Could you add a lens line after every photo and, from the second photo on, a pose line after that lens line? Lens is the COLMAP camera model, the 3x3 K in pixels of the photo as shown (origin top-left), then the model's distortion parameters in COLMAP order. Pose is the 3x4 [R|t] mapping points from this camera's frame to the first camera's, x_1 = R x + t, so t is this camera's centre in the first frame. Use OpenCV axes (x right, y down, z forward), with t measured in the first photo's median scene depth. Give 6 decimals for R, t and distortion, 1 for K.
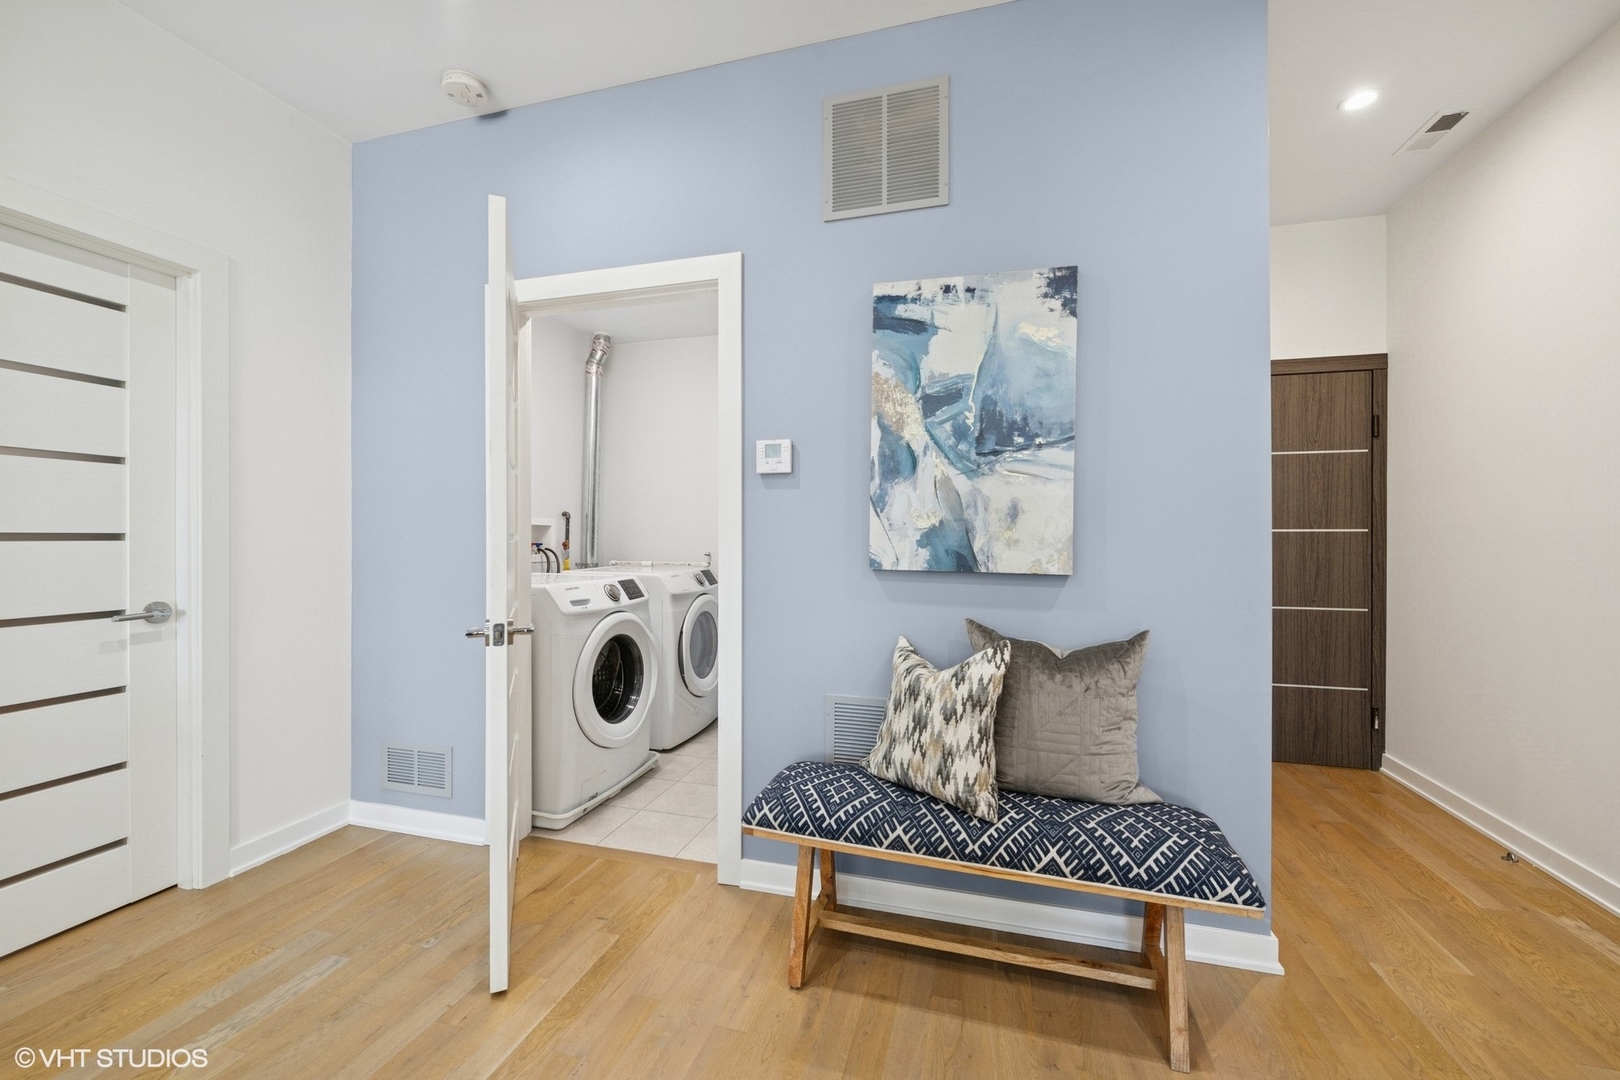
lens RADIAL K [[656.9, 0, 807.6], [0, 656.9, 536.7], [0, 0, 1]] dist [-0.002413, -0.000408]
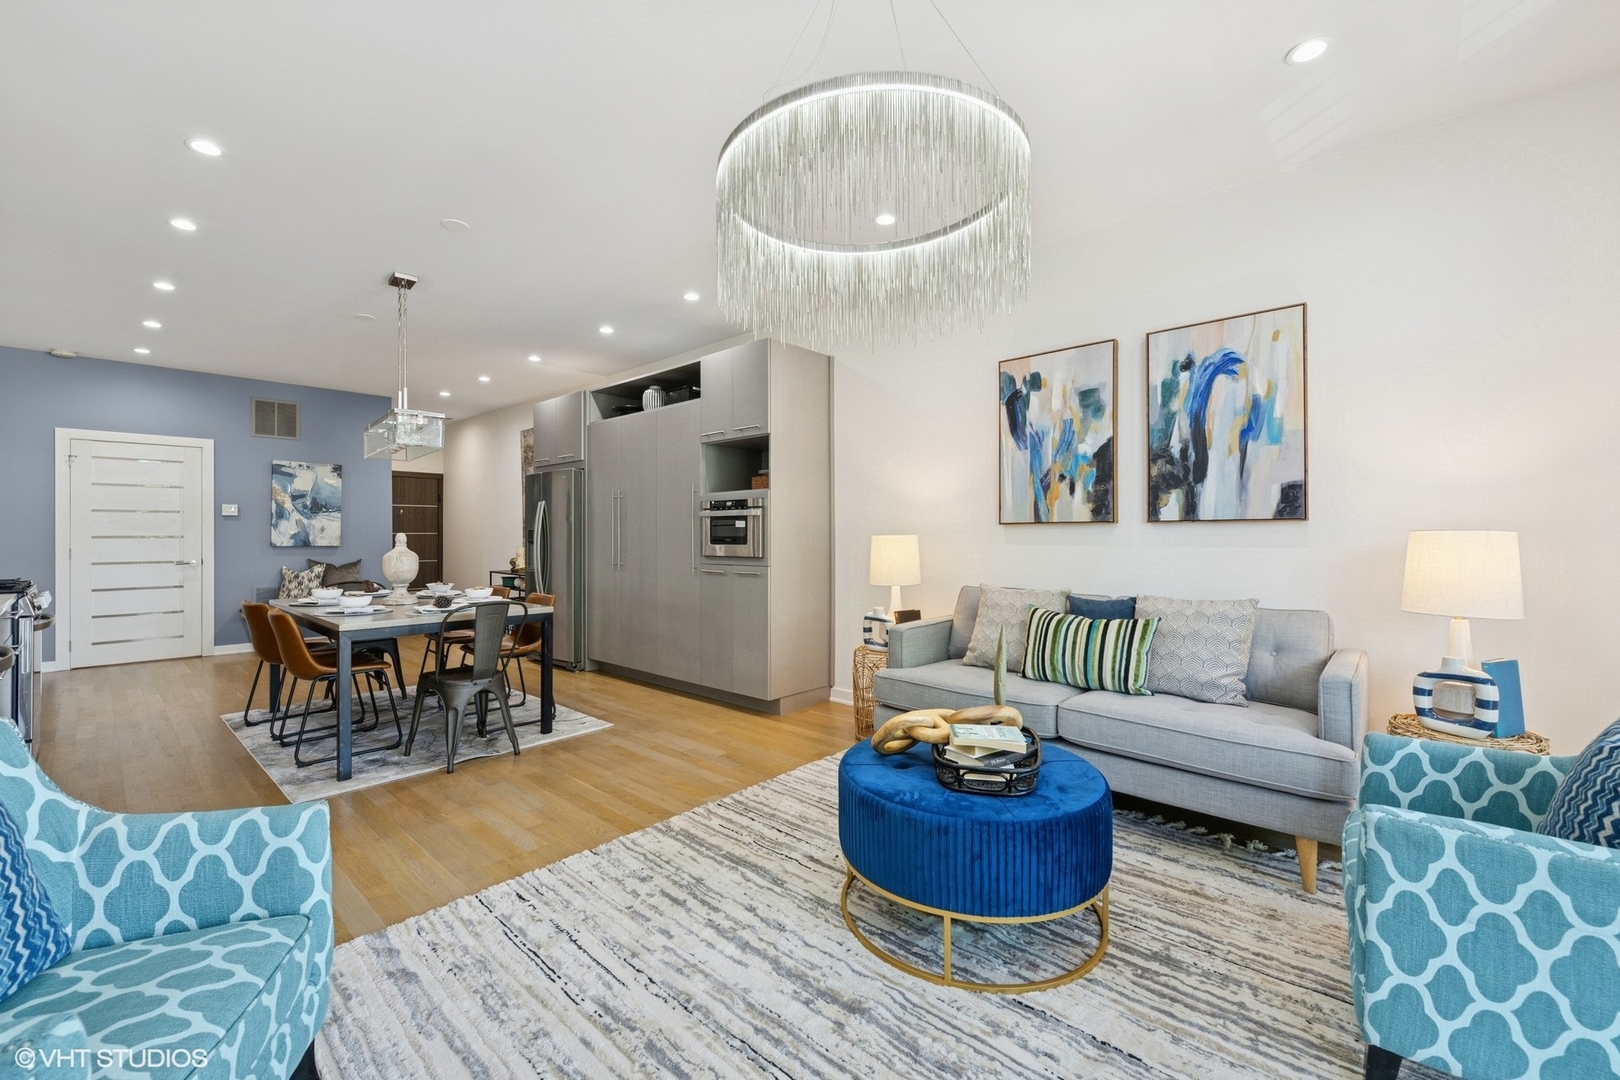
lens RADIAL K [[656.9, 0, 807.6], [0, 656.9, 536.7], [0, 0, 1]] dist [-0.002413, -0.000408]
pose [[0.454311, -0.004509, 0.890832, -1.675928], [0.000486, 0.999988, 0.004813, -0.012407], [-0.890843, -0.001754, 0.454308, -3.001261]]
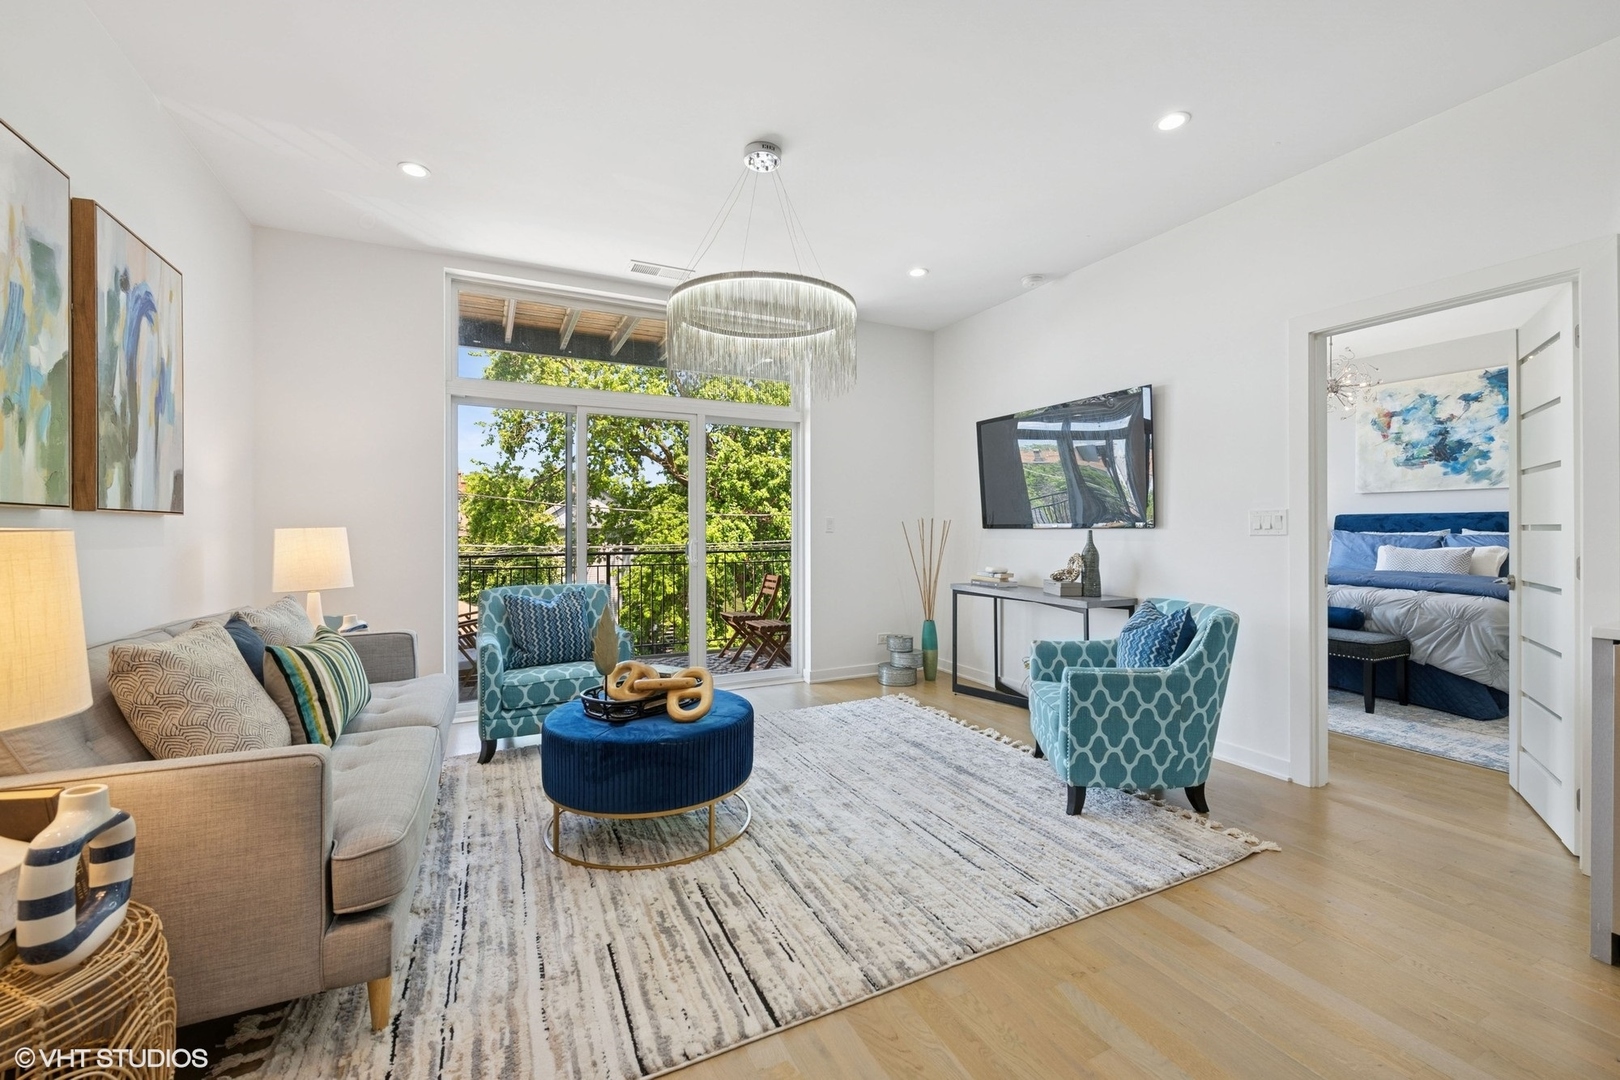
lens RADIAL K [[655.2, 0, 806.8], [0, 655.2, 527.9], [0, 0, 1]] dist [-0.001786, -0.000881]
pose [[-0.745686, -0.003704, -0.666288, 0.077199], [-0.000121, 0.999985, -0.005424, -0.007620], [0.666298, -0.003964, -0.745675, -1.498800]]
